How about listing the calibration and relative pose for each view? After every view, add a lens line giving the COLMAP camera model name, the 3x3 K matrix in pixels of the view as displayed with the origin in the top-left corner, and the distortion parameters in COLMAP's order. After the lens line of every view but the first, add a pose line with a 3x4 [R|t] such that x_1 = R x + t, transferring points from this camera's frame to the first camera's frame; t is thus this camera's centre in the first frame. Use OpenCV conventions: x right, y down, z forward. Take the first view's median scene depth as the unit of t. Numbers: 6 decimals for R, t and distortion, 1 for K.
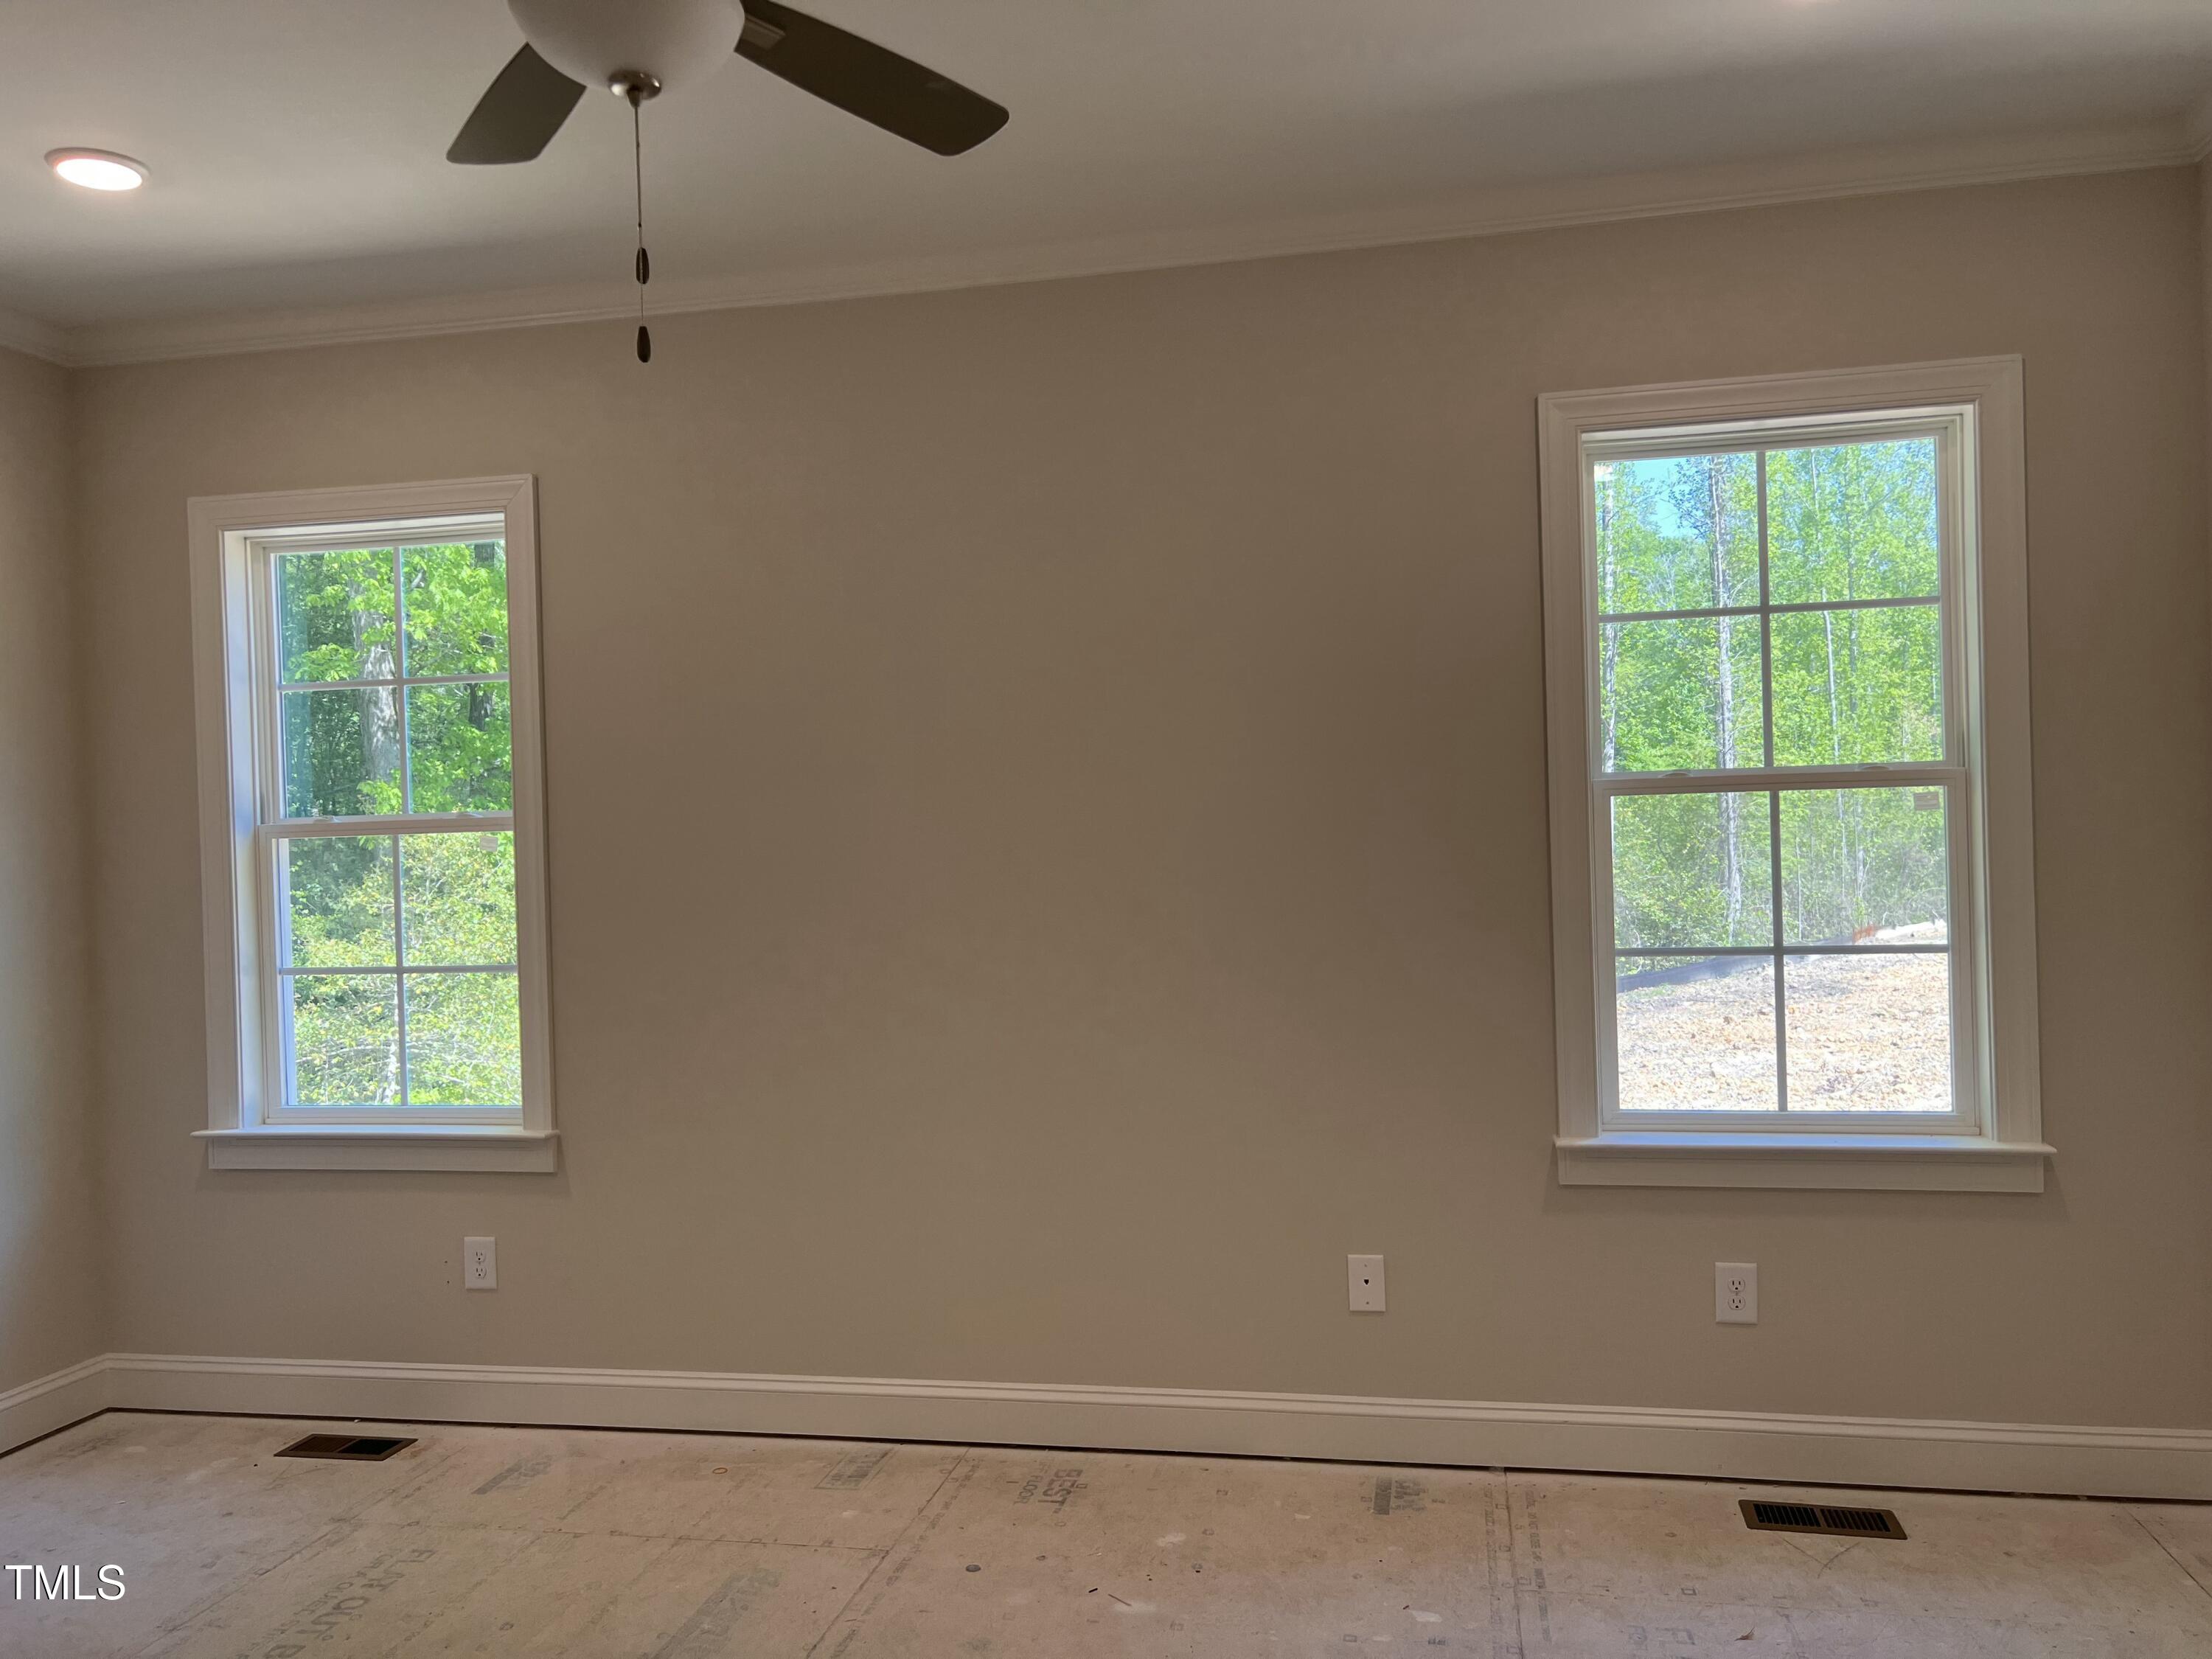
lens RADIAL K [[1683.1, 0, 1109.9], [0, 1683.1, 837.2], [0, 0, 1]] dist [0.012775, 0.004219]
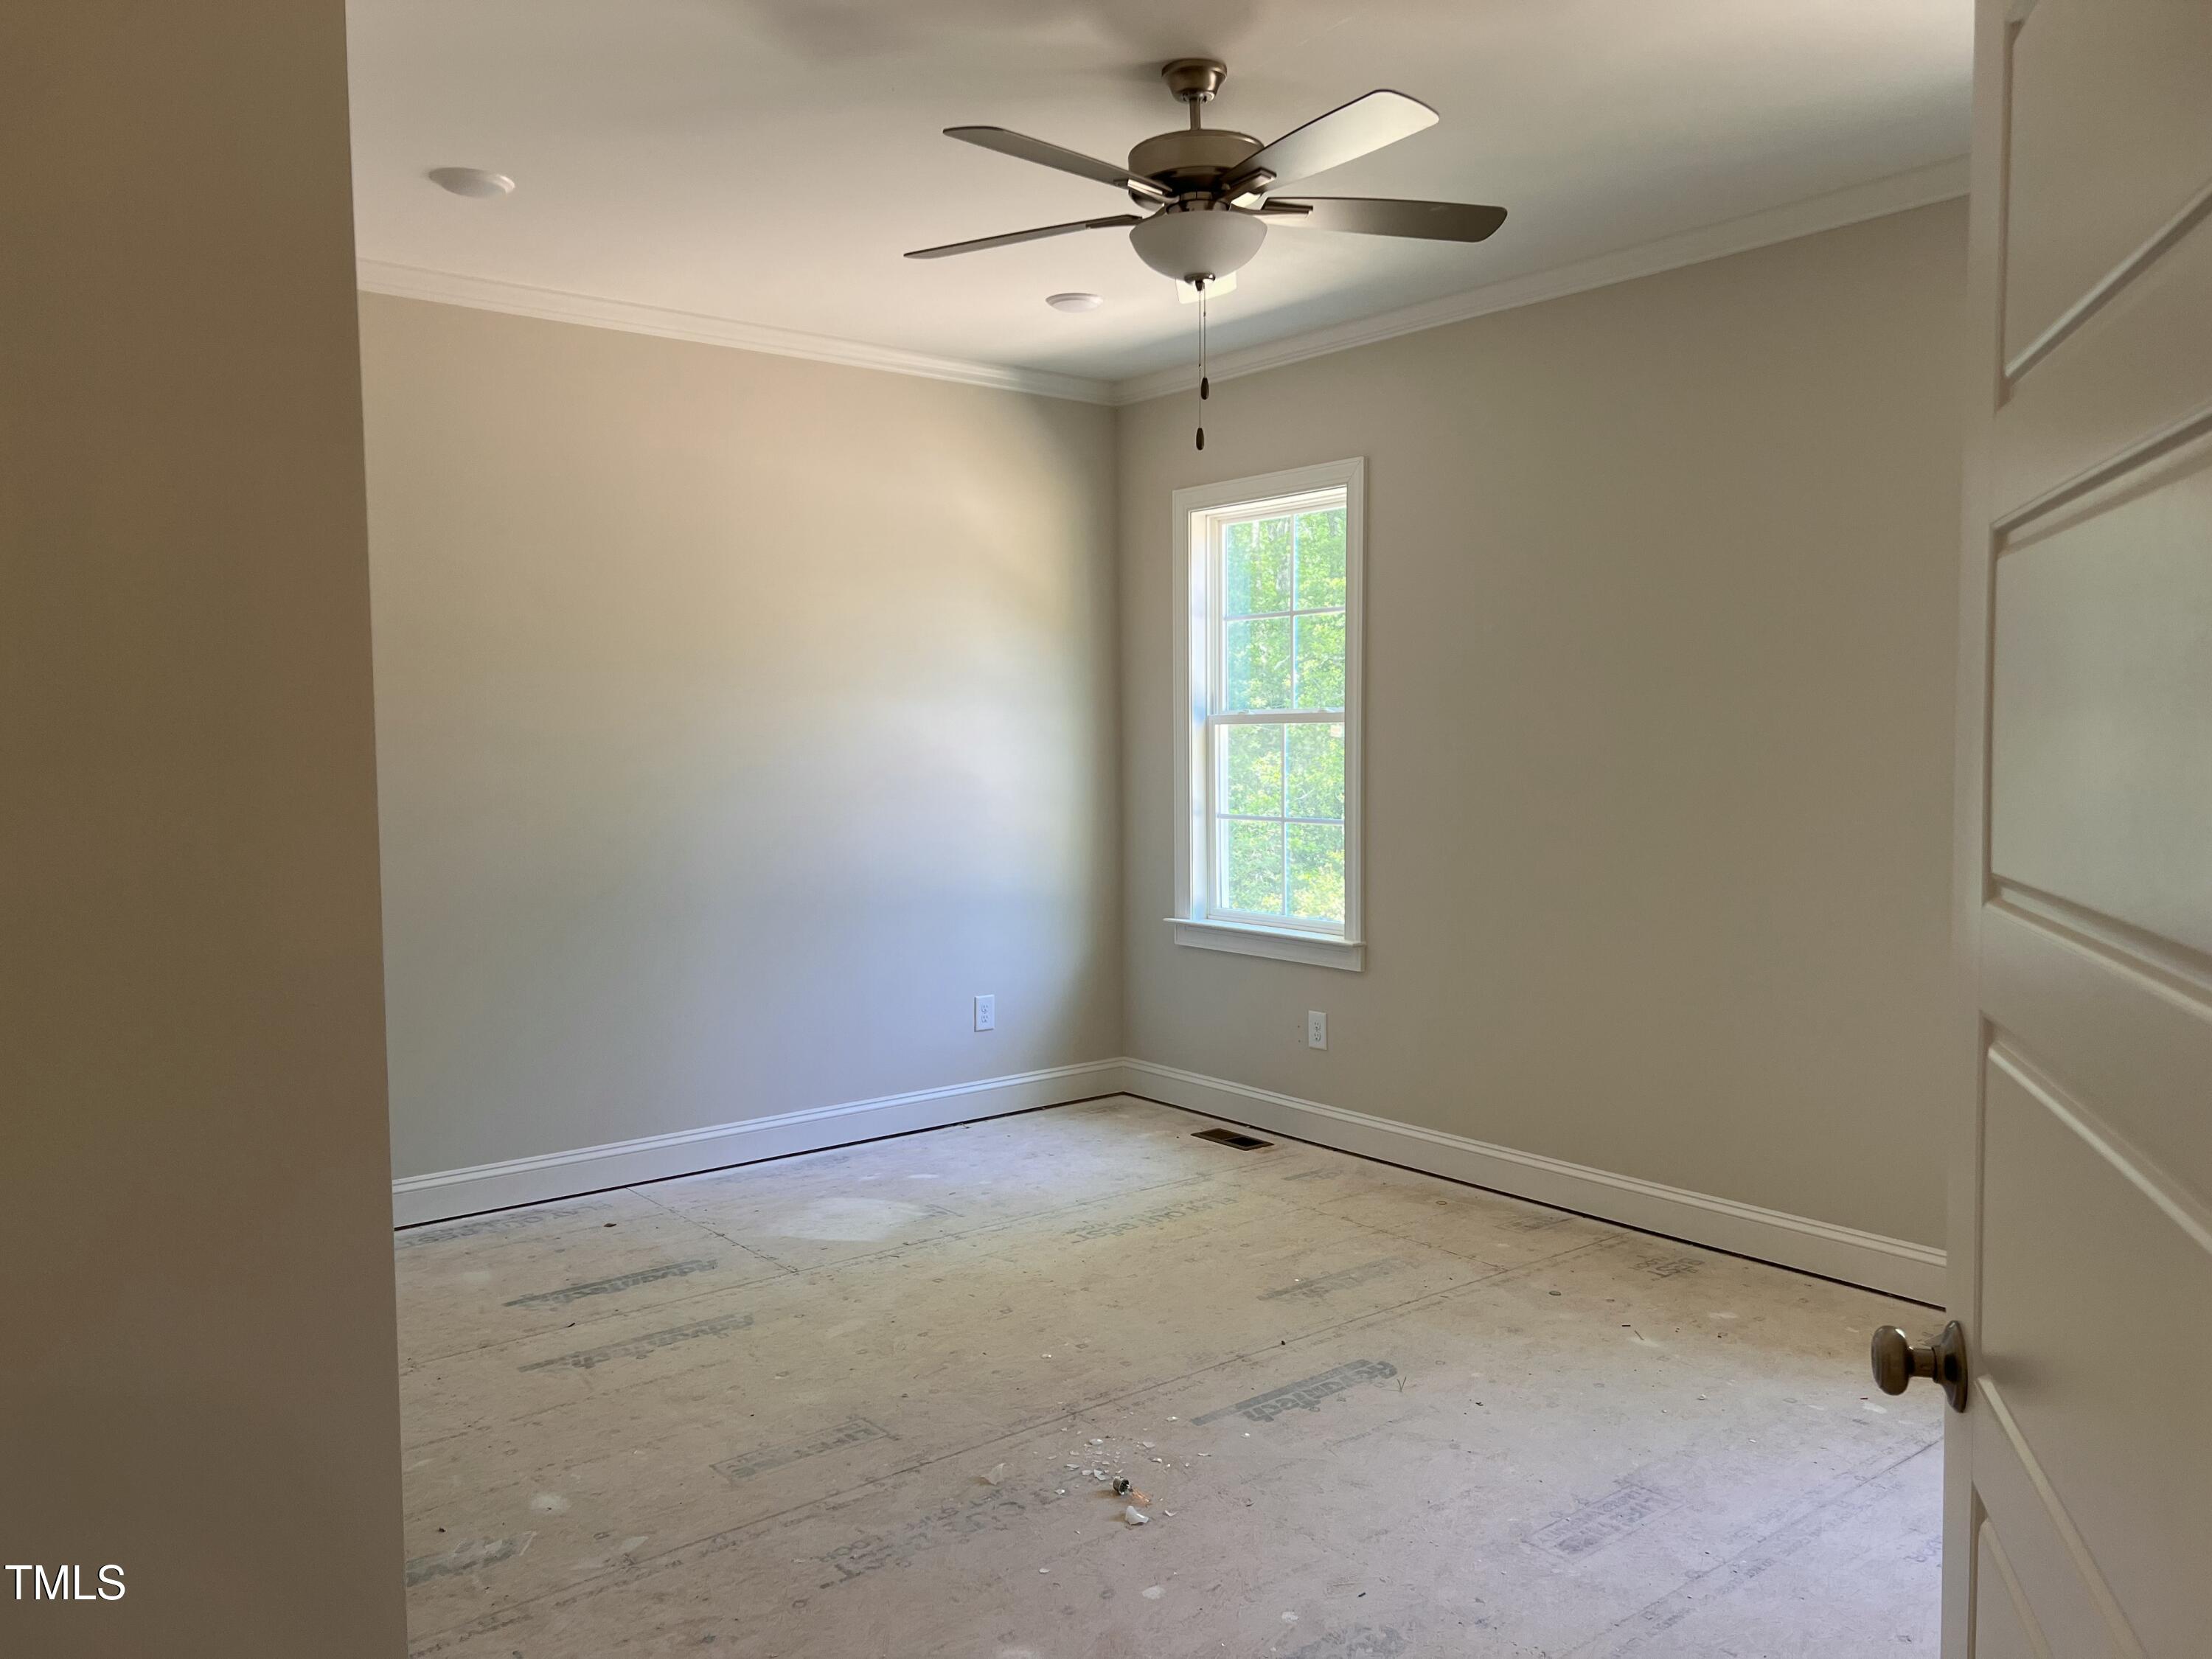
lens RADIAL K [[1683.1, 0, 1106.3], [0, 1683.1, 827.1], [0, 0, 1]] dist [0.012775, 0.004219]
pose [[0.762720, 0.061835, -0.643766, 0.384889], [-0.017612, 0.997035, 0.074900, -0.018302], [0.646489, -0.045790, 0.761548, -0.172709]]
